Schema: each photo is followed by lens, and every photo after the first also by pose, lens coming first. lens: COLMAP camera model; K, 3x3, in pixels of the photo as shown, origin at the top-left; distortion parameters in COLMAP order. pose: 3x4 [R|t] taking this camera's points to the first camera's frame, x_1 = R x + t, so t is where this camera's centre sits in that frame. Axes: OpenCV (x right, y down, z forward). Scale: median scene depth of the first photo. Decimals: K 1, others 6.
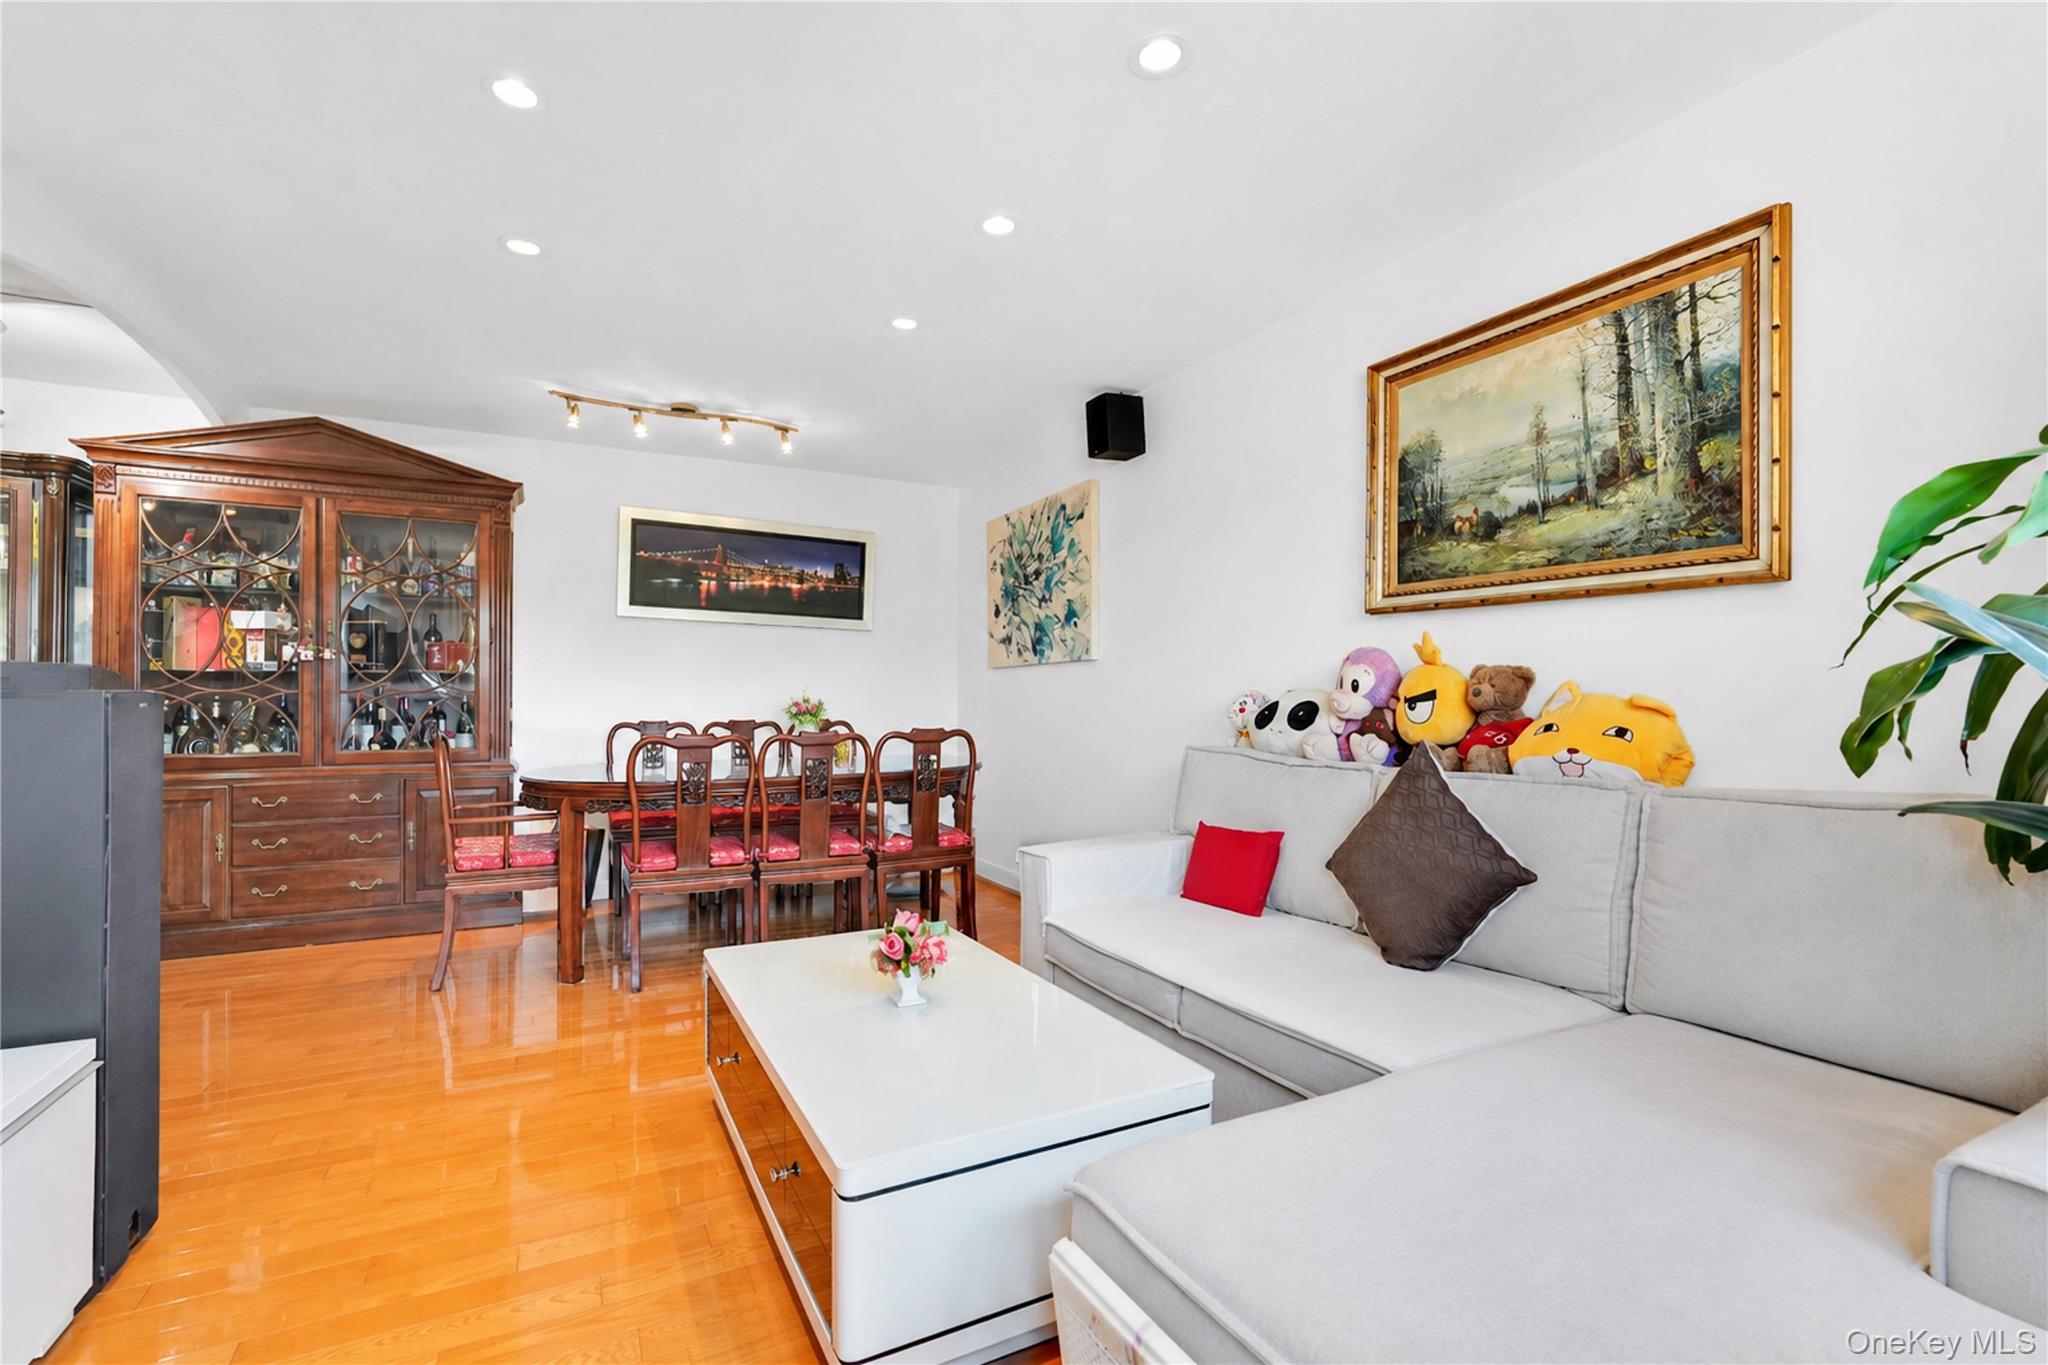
lens RADIAL K [[909.5, 0, 1014.6], [0, 909.5, 689.0], [0, 0, 1]] dist [0.000023, 0.009154]
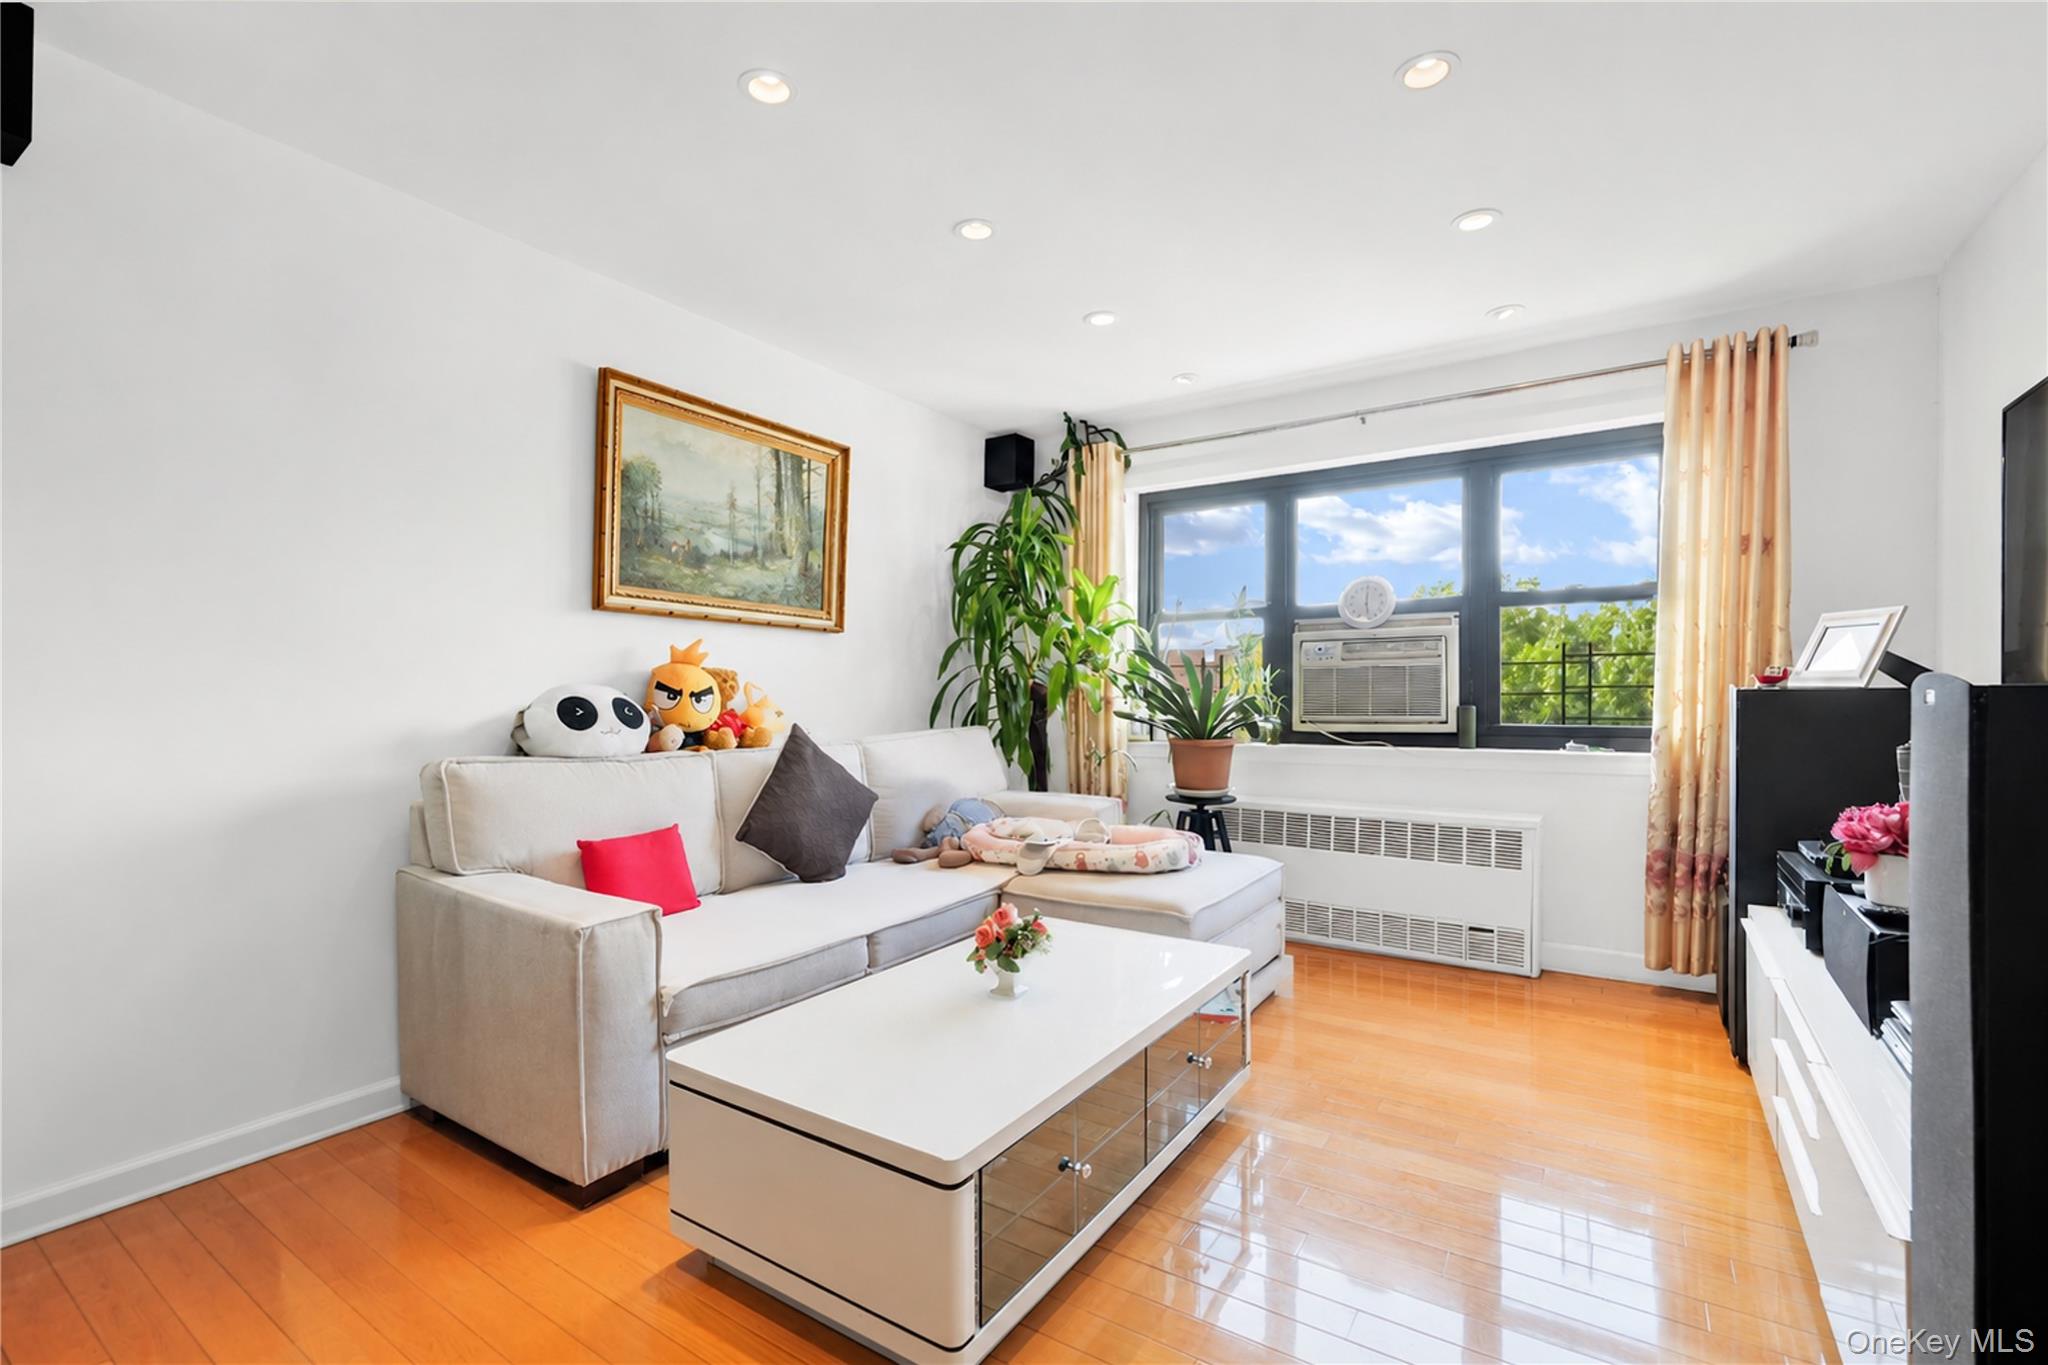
lens RADIAL K [[908.3, 0, 1031.6], [0, 908.3, 712.1], [0, 0, 1]] dist [0.001387, 0.000302]
pose [[-0.484507, -0.016489, 0.874632, -0.463007], [-0.011807, 0.999855, 0.012309, 0.009804], [-0.874707, -0.004363, -0.484632, 0.671425]]
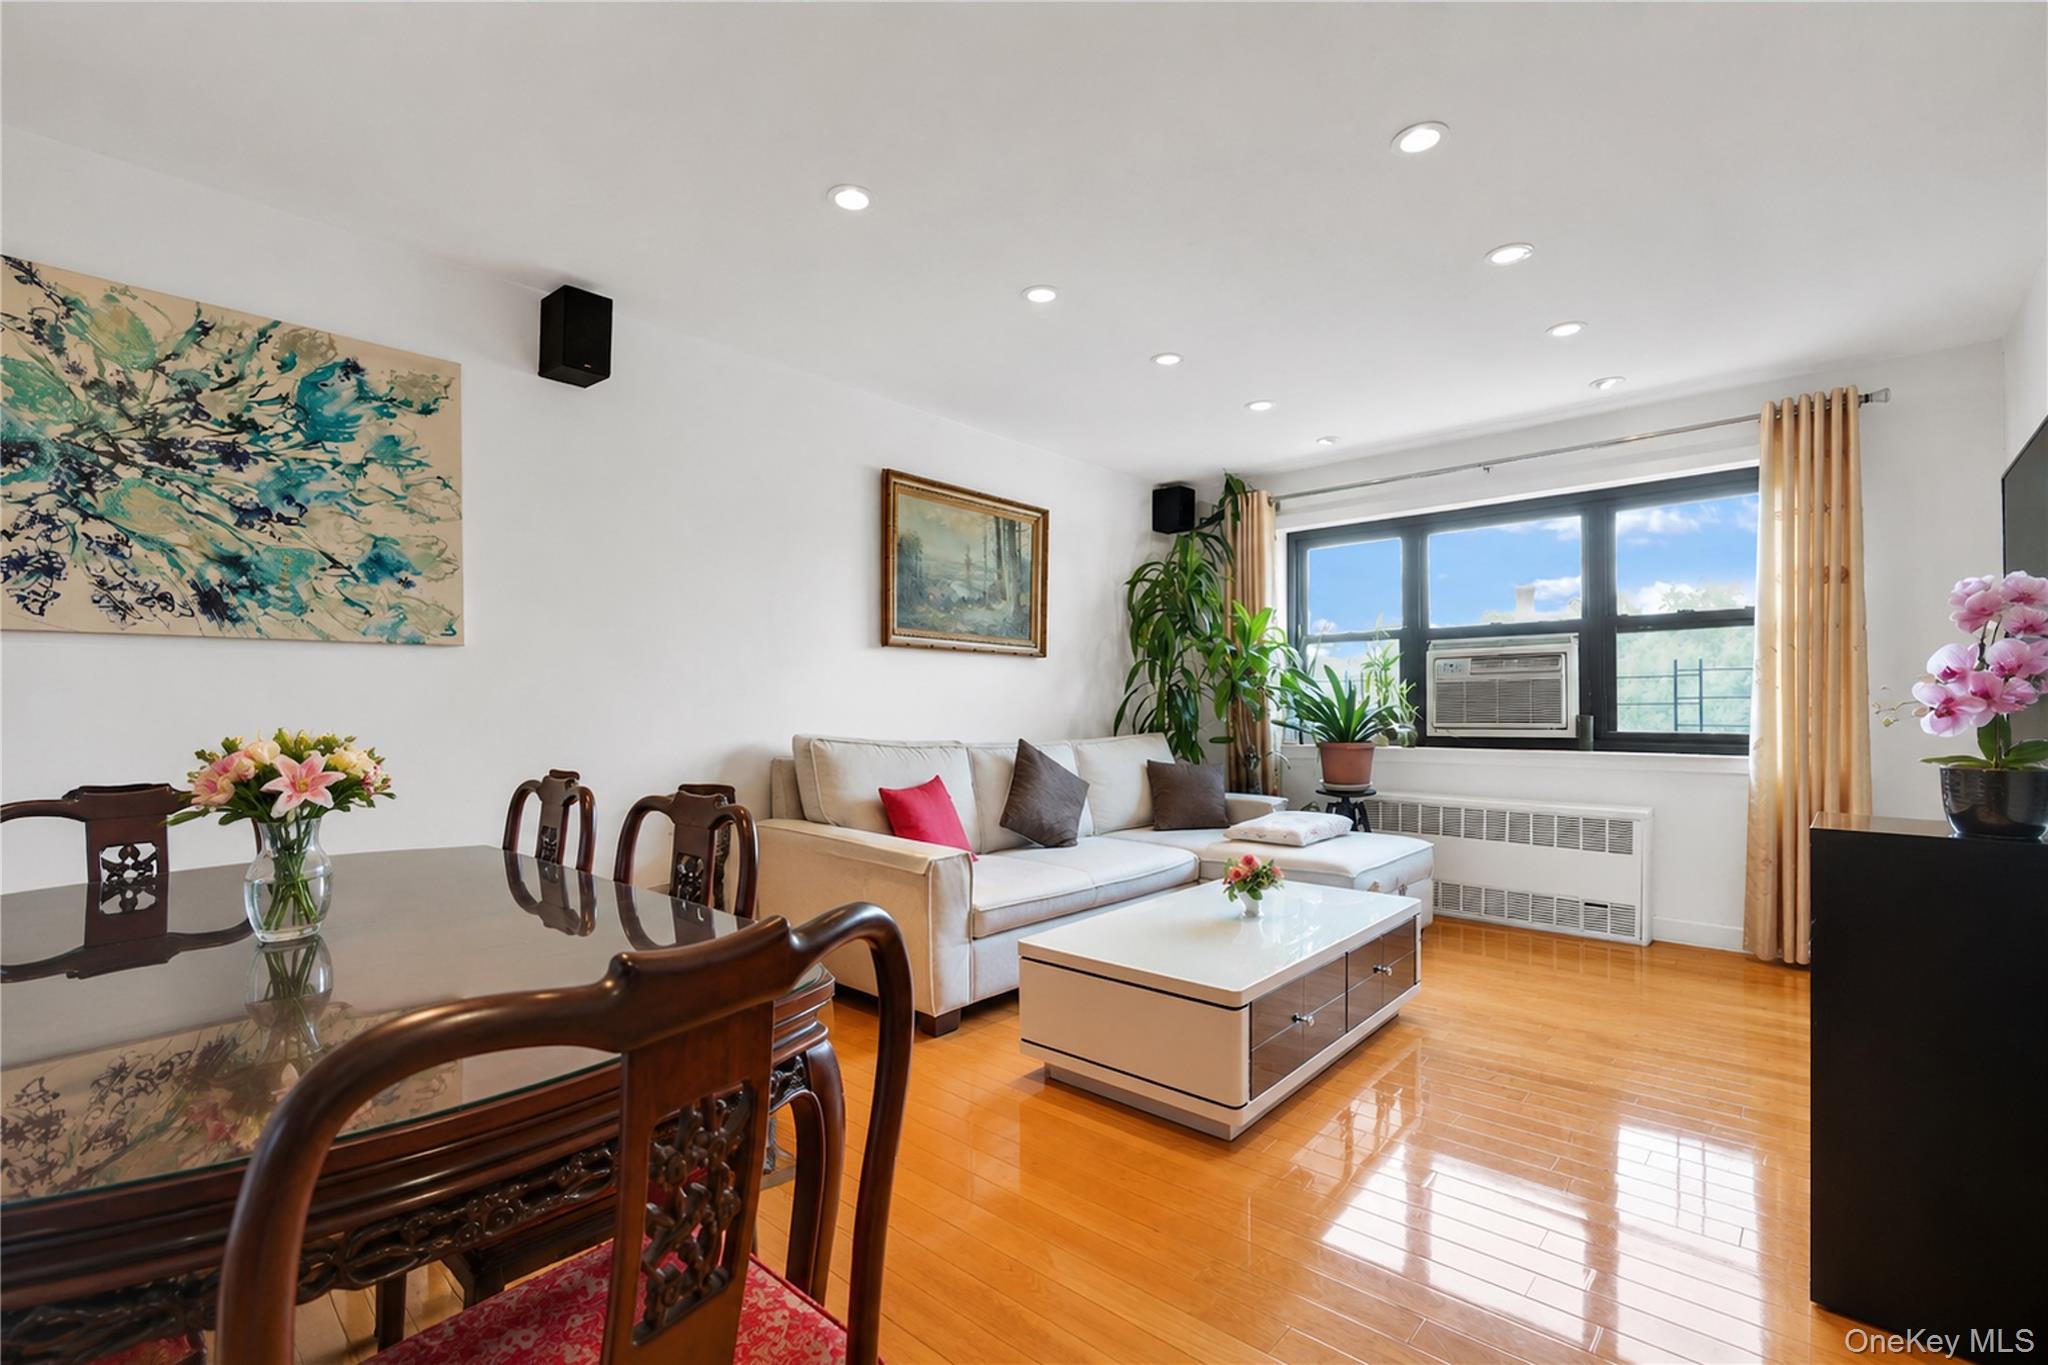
lens RADIAL K [[920.2, 0, 1028.6], [0, 920.2, 704.0], [0, 0, 1]] dist [0.000544, 0.000407]
pose [[-0.352730, 0.004700, 0.935713, -0.628244], [-0.006306, 0.999953, -0.007400, 0.010103], [-0.935704, -0.008511, -0.352683, 0.809498]]
